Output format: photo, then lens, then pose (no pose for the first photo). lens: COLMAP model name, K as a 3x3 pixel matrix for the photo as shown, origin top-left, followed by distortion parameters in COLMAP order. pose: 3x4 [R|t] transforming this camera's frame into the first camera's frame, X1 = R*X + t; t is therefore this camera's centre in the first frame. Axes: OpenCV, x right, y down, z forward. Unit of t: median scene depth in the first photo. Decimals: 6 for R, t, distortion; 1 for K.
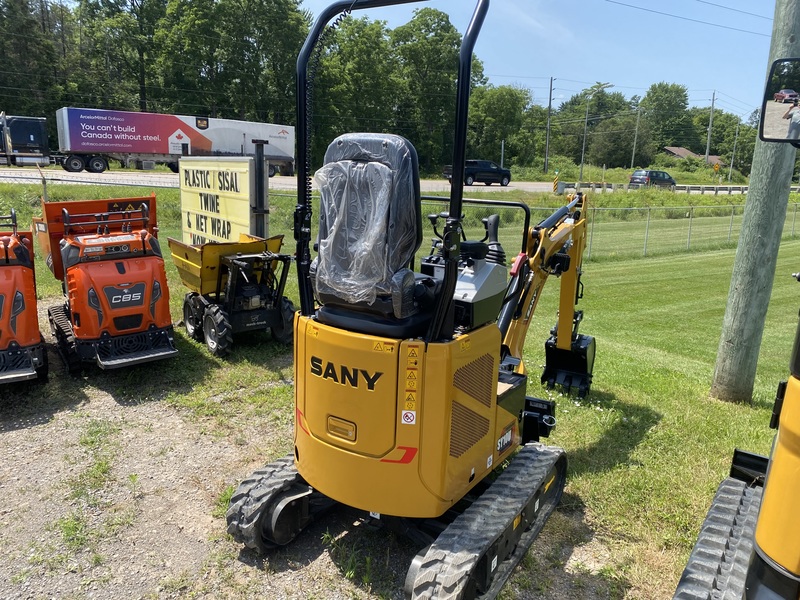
lens RADIAL K [[607.5, 0, 383.7], [0, 607.5, 300.9], [0, 0, 1]] dist [-0.055716, 0.052776]
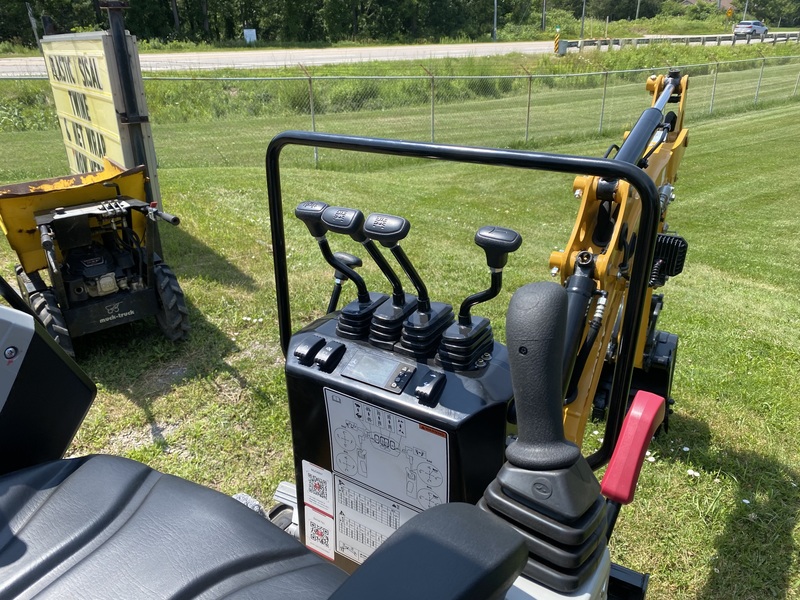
lens RADIAL K [[607.5, 0, 383.7], [0, 607.5, 300.9], [0, 0, 1]] dist [-0.055716, 0.052776]
pose [[0.998393, -0.056668, -0.000456, 0.044953], [0.055613, 0.978197, 0.200096, -0.060641], [-0.010893, -0.199800, 0.979776, 0.277194]]
